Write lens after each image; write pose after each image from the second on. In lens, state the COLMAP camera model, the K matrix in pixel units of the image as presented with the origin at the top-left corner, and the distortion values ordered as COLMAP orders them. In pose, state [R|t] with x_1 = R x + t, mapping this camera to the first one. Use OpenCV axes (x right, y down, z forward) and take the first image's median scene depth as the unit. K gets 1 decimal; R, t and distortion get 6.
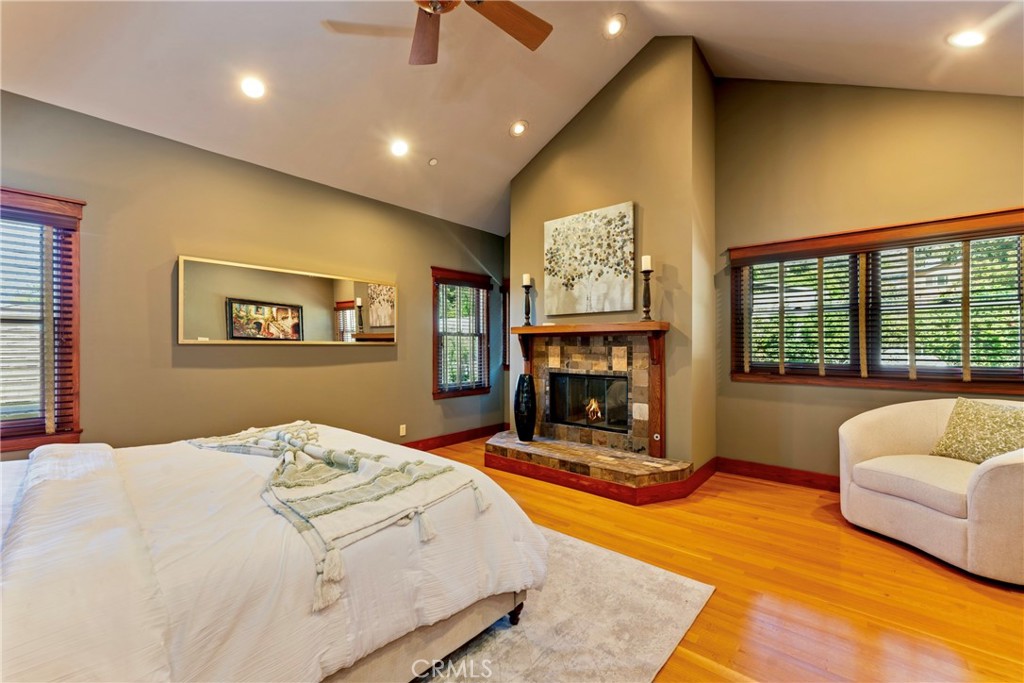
lens RADIAL K [[427.3, 0, 511.4], [0, 427.3, 343.8], [0, 0, 1]] dist [0.001783, 0.000033]
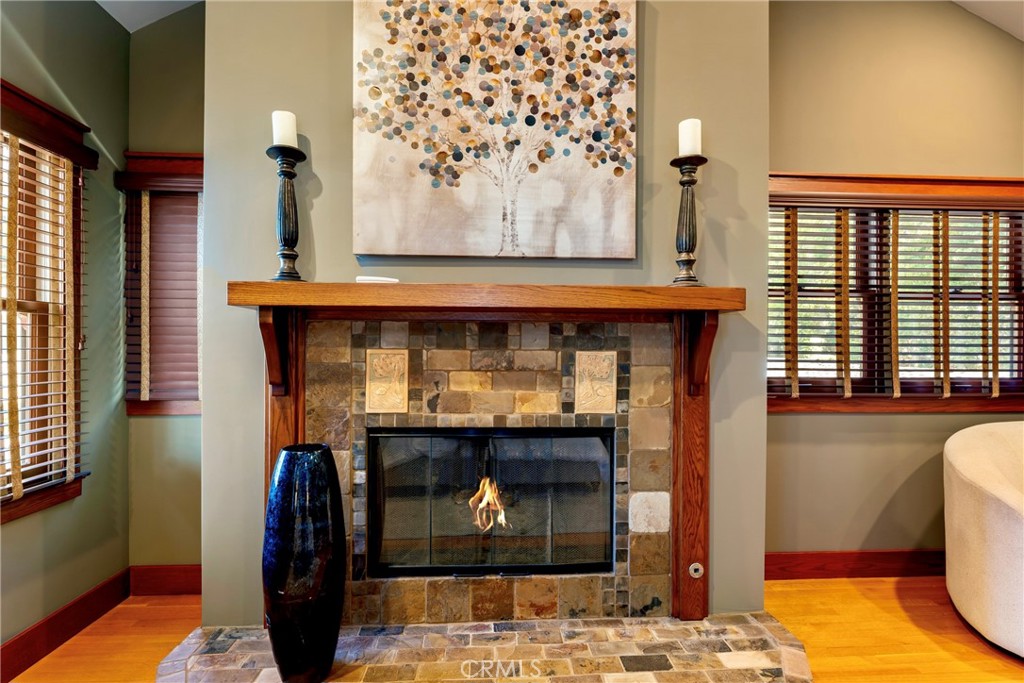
lens RADIAL K [[487.5, 0, 512.8], [0, 487.5, 348.6], [0, 0, 1]] dist [0.001088, 0.000444]
pose [[0.711321, 0.003797, 0.702857, -0.105816], [-0.008826, 0.999955, 0.003531, 0.003648], [-0.702811, -0.008715, 0.711323, 0.714282]]
